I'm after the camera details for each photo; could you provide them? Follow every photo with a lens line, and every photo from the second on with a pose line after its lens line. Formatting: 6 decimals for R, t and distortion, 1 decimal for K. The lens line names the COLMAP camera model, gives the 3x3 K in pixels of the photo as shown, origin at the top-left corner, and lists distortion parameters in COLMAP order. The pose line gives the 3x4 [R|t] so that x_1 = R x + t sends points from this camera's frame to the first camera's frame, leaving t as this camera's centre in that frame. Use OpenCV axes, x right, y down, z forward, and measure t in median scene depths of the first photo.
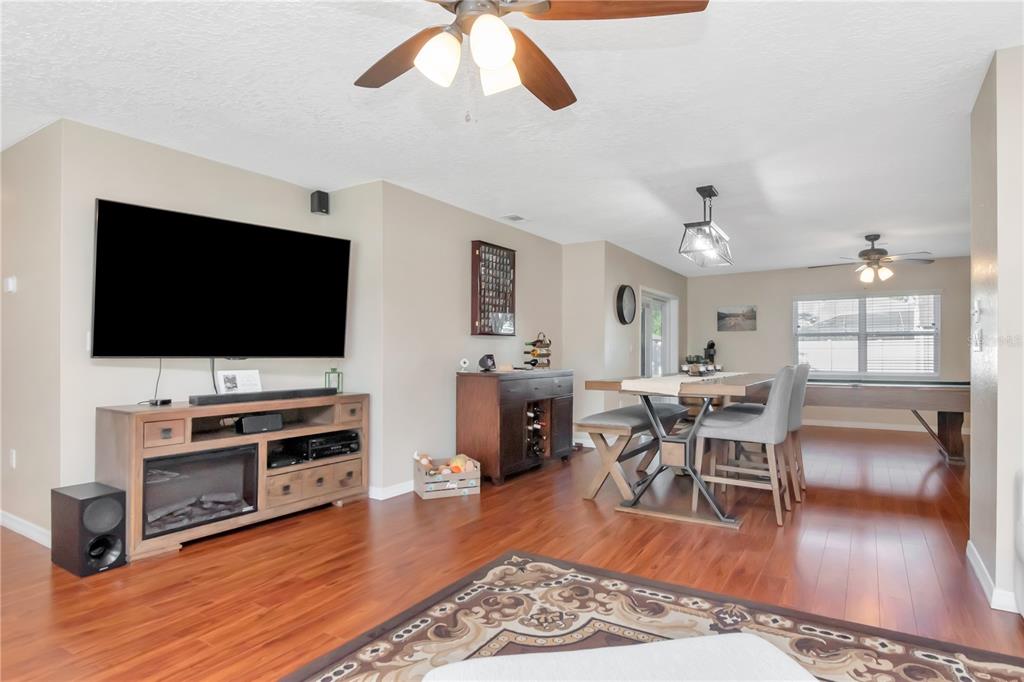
lens RADIAL K [[560.5, 0, 521.1], [0, 560.5, 342.6], [0, 0, 1]] dist [0.000074, -0.011969]
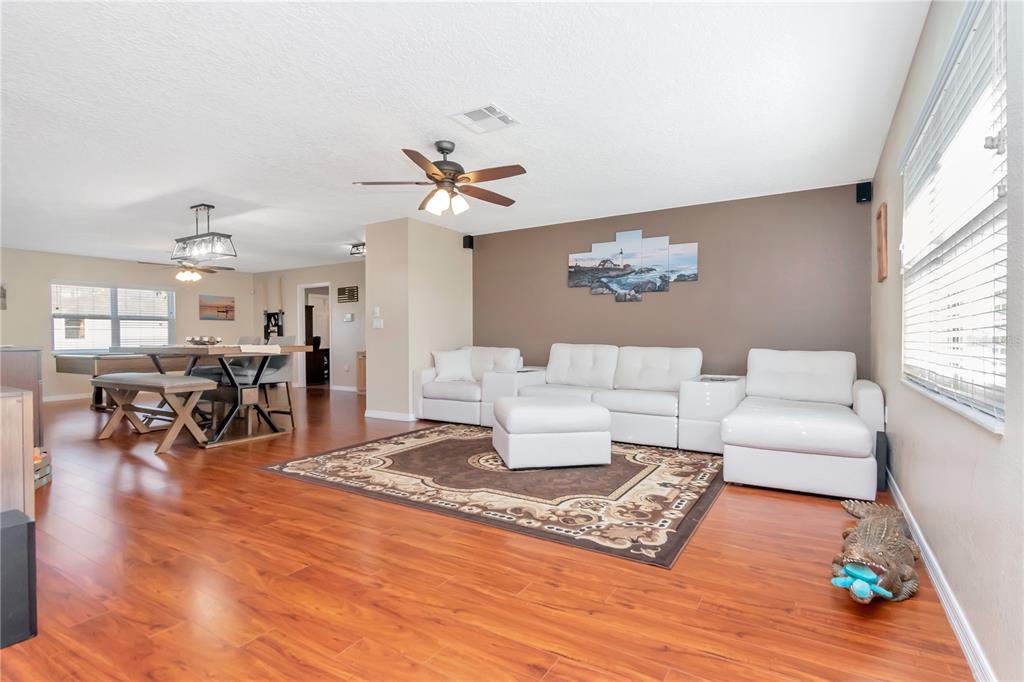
lens RADIAL K [[495.4, 0, 514.9], [0, 495.4, 342.5], [0, 0, 1]] dist [-0.003479, -0.000796]
pose [[0.002106, -0.011453, 0.999932, -1.211838], [-0.011425, 0.999869, 0.011477, 0.042939], [-0.999933, -0.011448, 0.001975, 0.366328]]
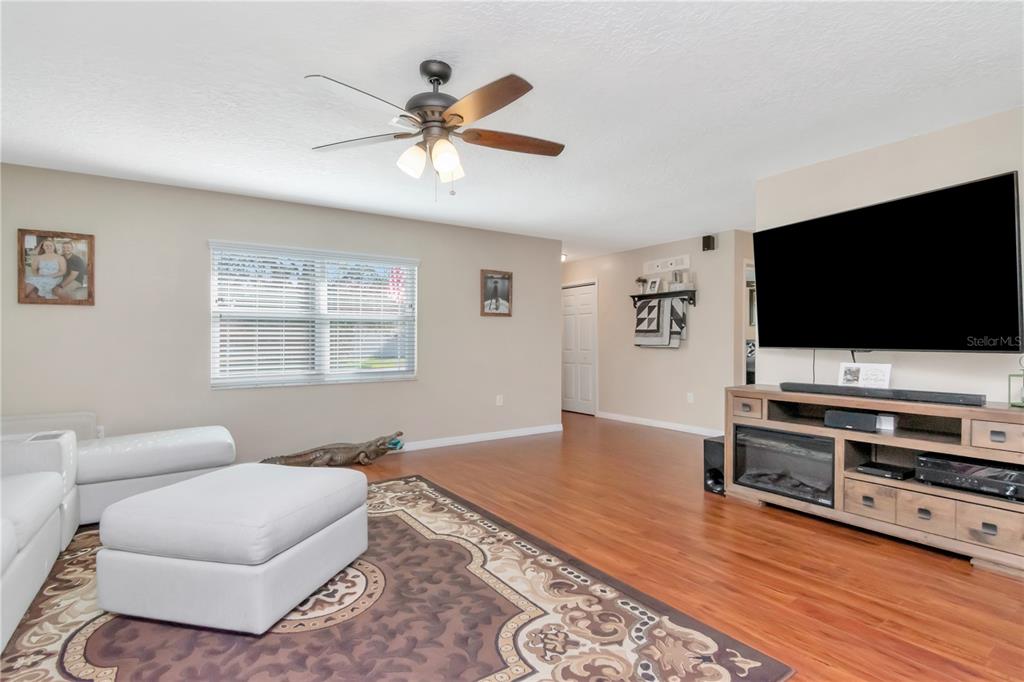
lens RADIAL K [[498.7, 0, 515.5], [0, 498.7, 338.1], [0, 0, 1]] dist [-0.004074, -0.006365]
pose [[-0.400572, -0.008308, -0.916227, 0.600046], [0.016946, 0.999721, -0.016474, 0.013339], [0.916108, -0.022125, -0.400320, 0.946560]]
